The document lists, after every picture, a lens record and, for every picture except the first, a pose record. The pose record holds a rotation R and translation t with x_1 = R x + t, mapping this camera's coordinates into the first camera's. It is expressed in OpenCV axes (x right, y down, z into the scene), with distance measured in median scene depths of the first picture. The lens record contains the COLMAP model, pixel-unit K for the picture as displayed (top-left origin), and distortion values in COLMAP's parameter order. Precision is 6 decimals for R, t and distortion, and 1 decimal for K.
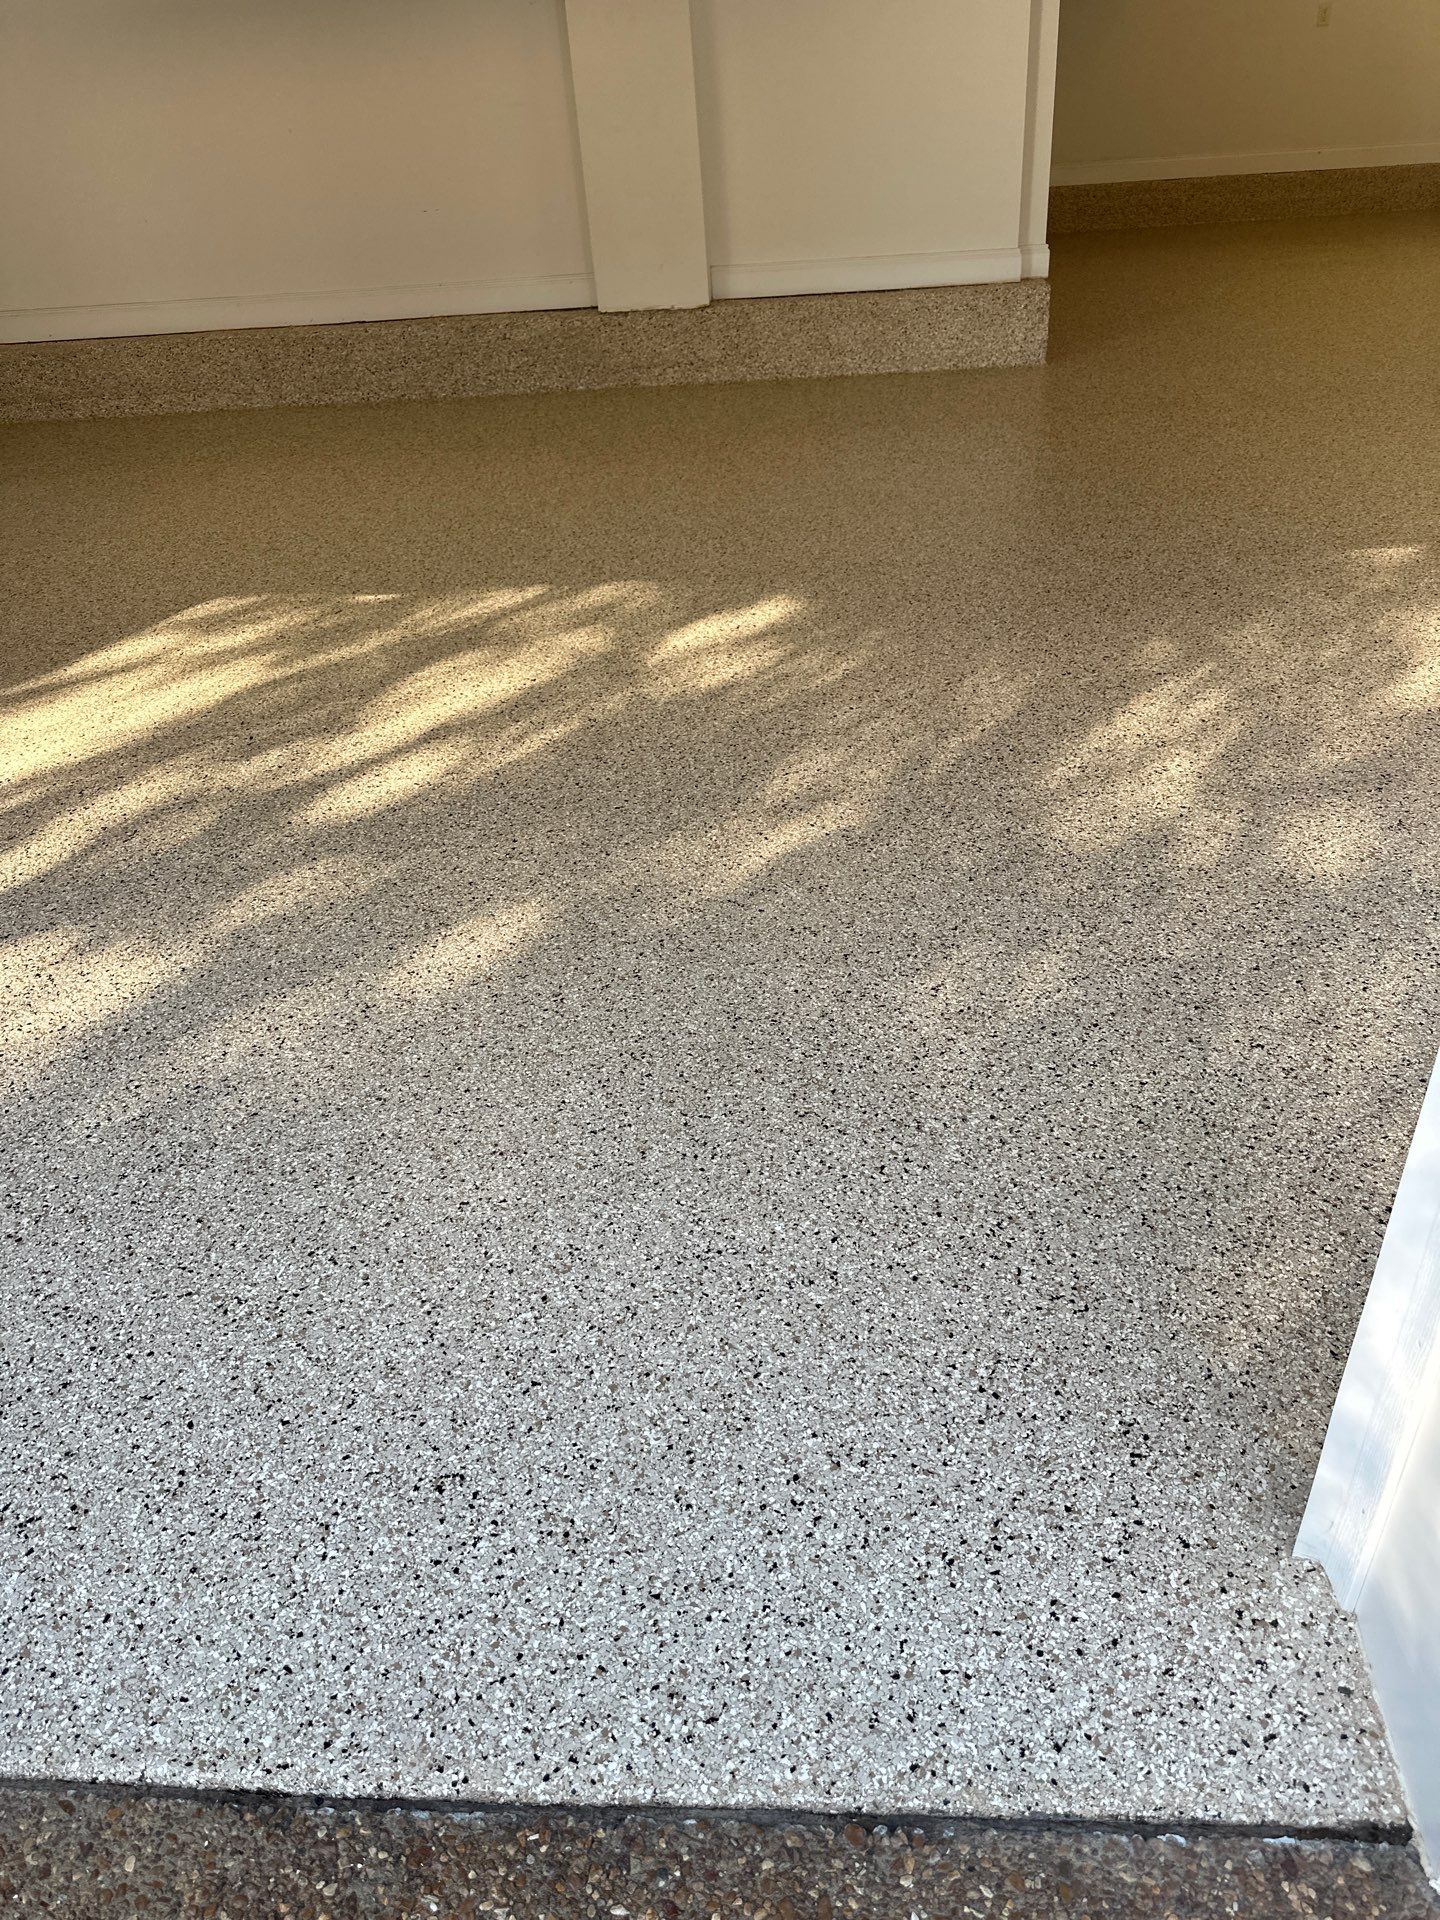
lens RADIAL K [[1350.6, 0, 729.1], [0, 1350.6, 973.0], [0, 0, 1]] dist [0.038125, -0.046858]
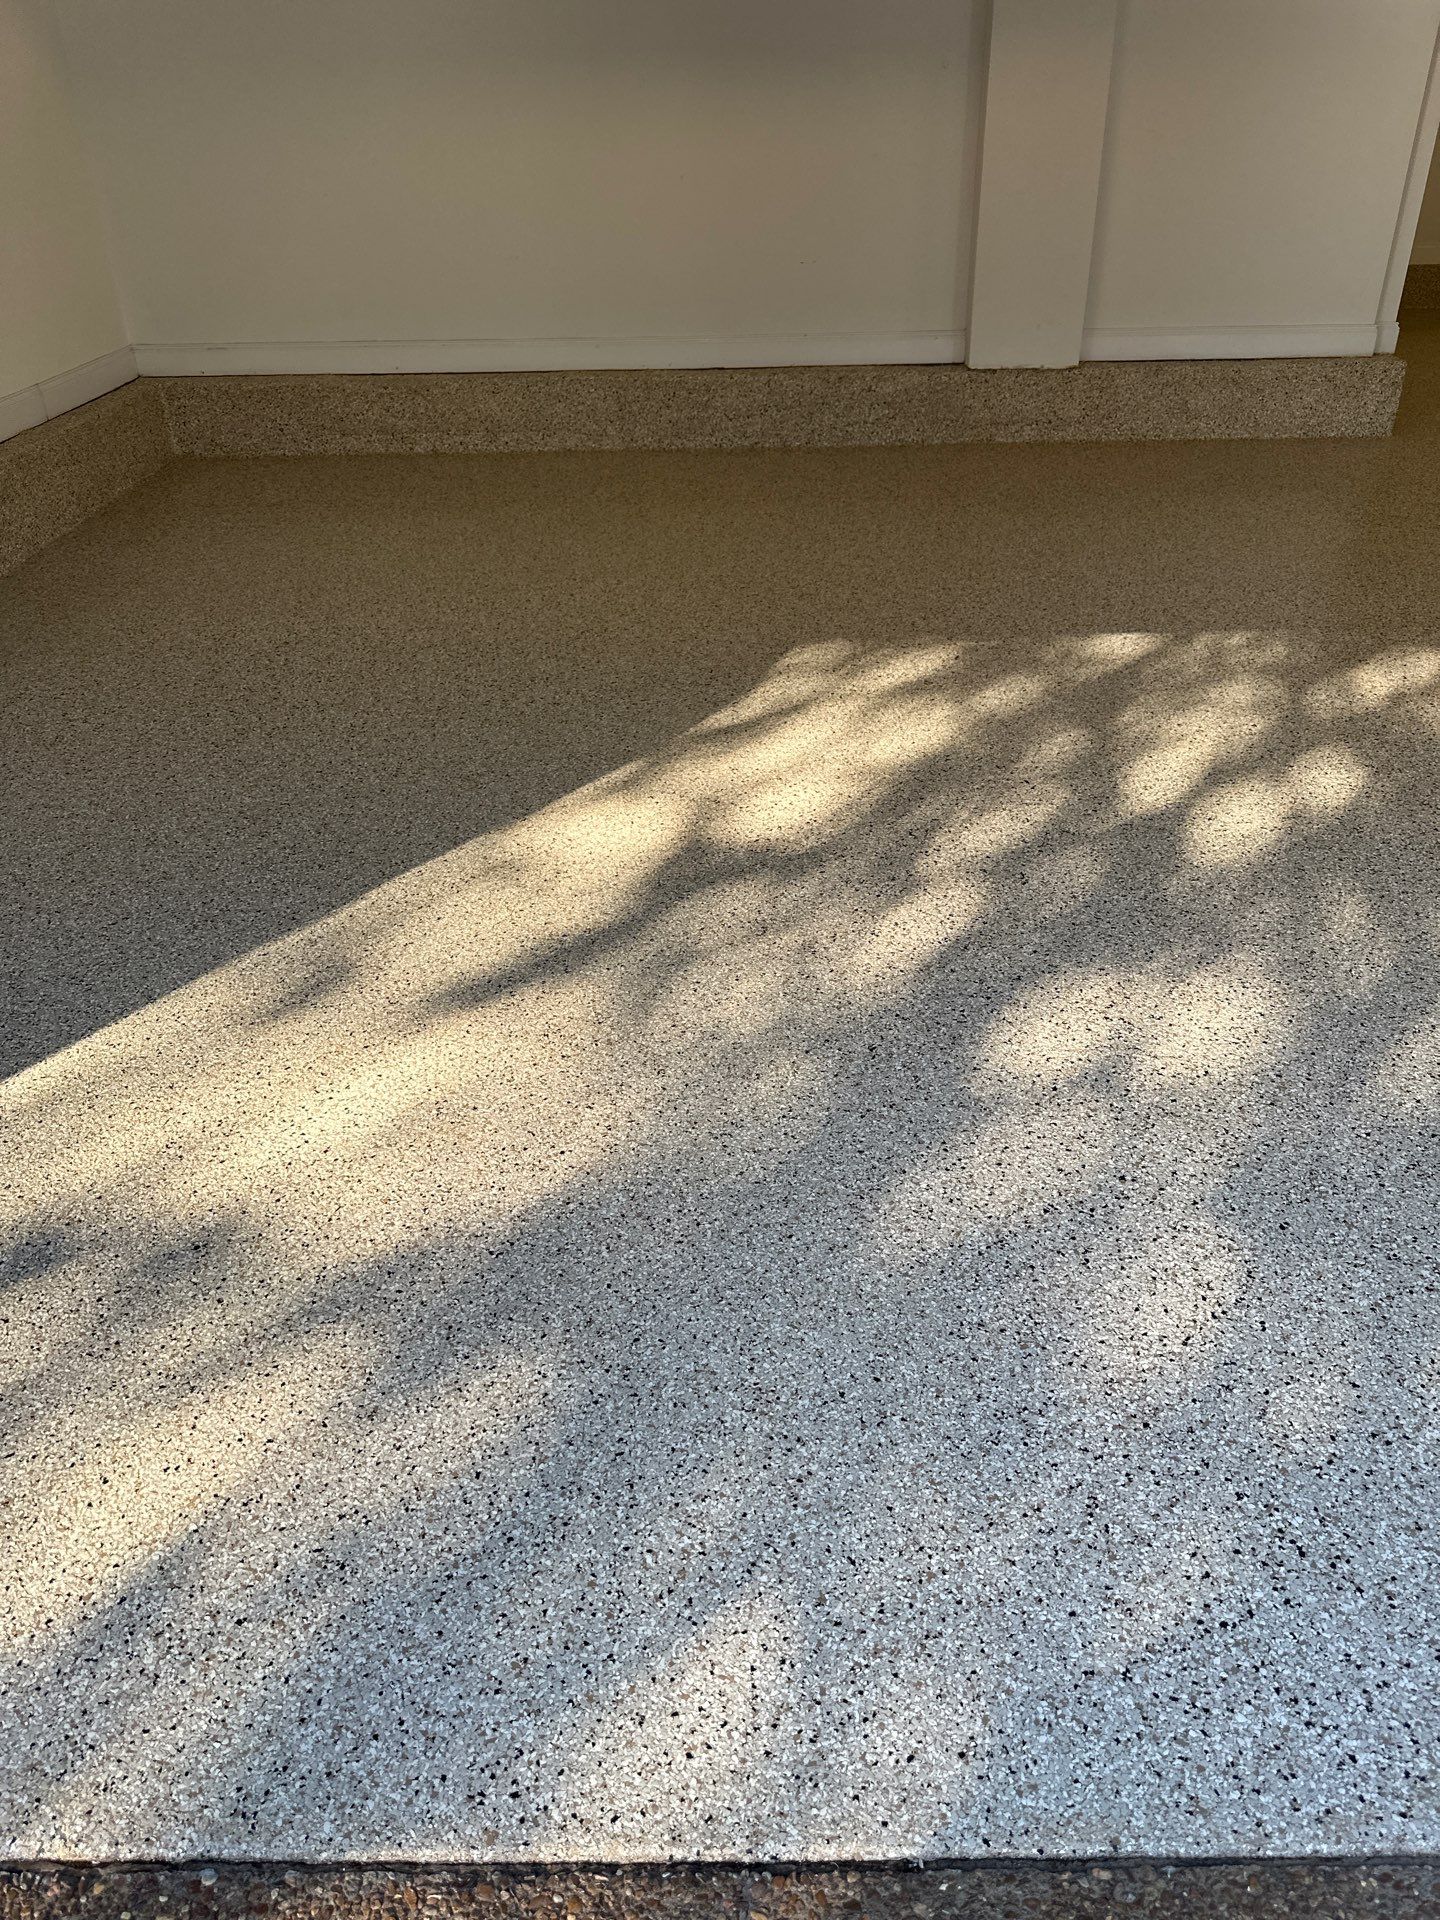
lens RADIAL K [[1350.6, 0, 716.9], [0, 1350.6, 970.9], [0, 0, 1]] dist [0.038125, -0.046858]
pose [[0.997853, 0.014834, 0.063785, -0.340399], [-0.012395, 0.999183, -0.038467, 0.003396], [-0.064304, 0.037594, 0.997222, 0.019245]]
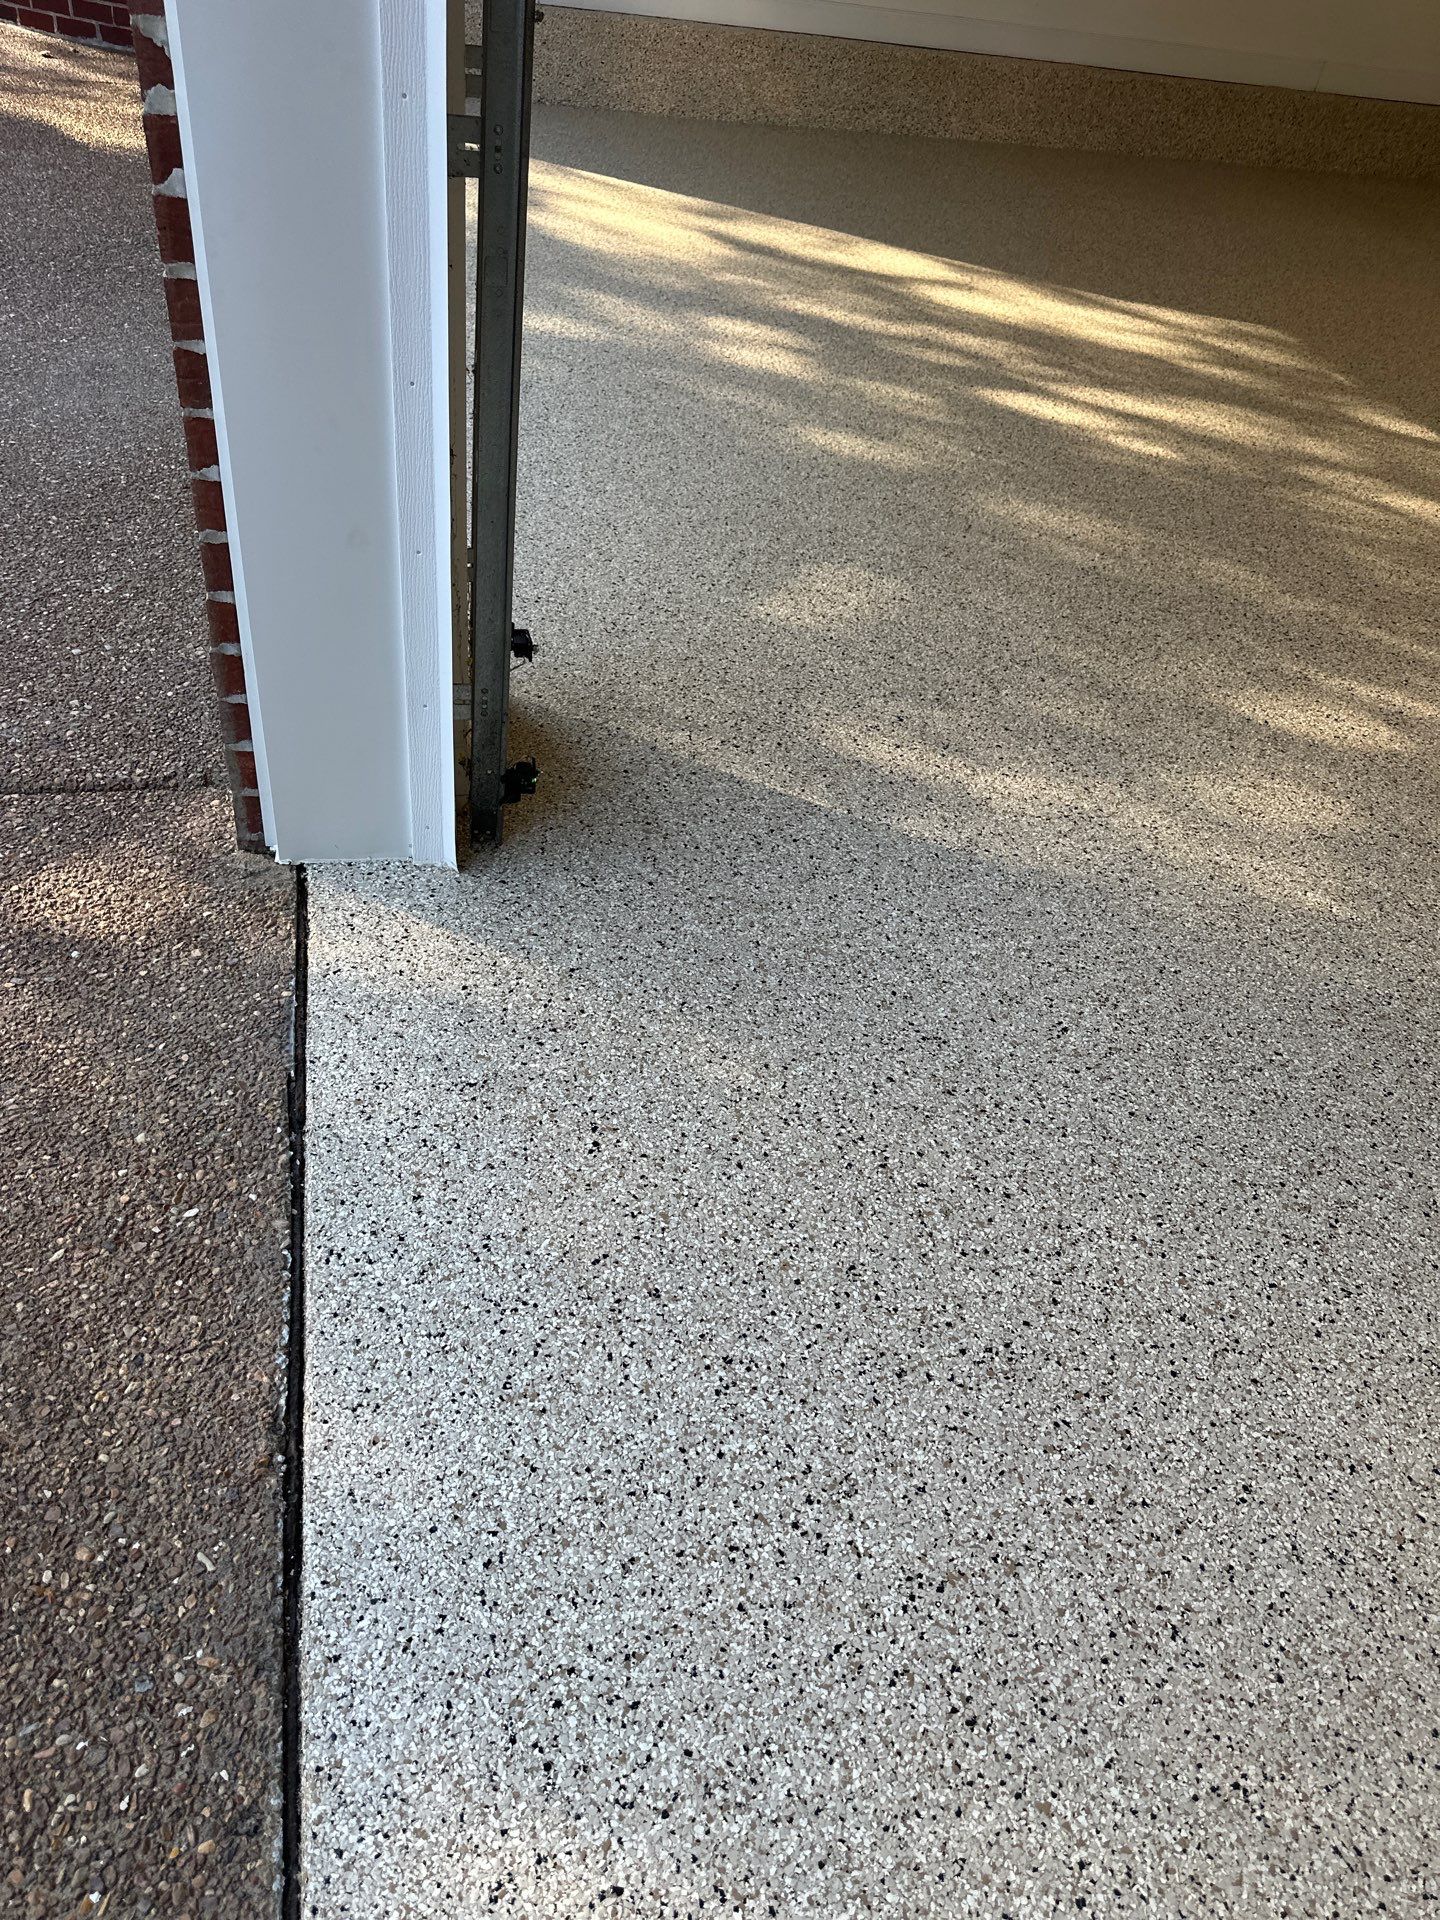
lens RADIAL K [[1350.6, 0, 722.5], [0, 1350.6, 965.7], [0, 0, 1]] dist [0.038125, -0.046858]
pose [[0.255054, 0.710666, -0.655669, 0.458728], [-0.650186, 0.627954, 0.427705, -0.079438], [0.715686, 0.317219, 0.622227, 0.057446]]
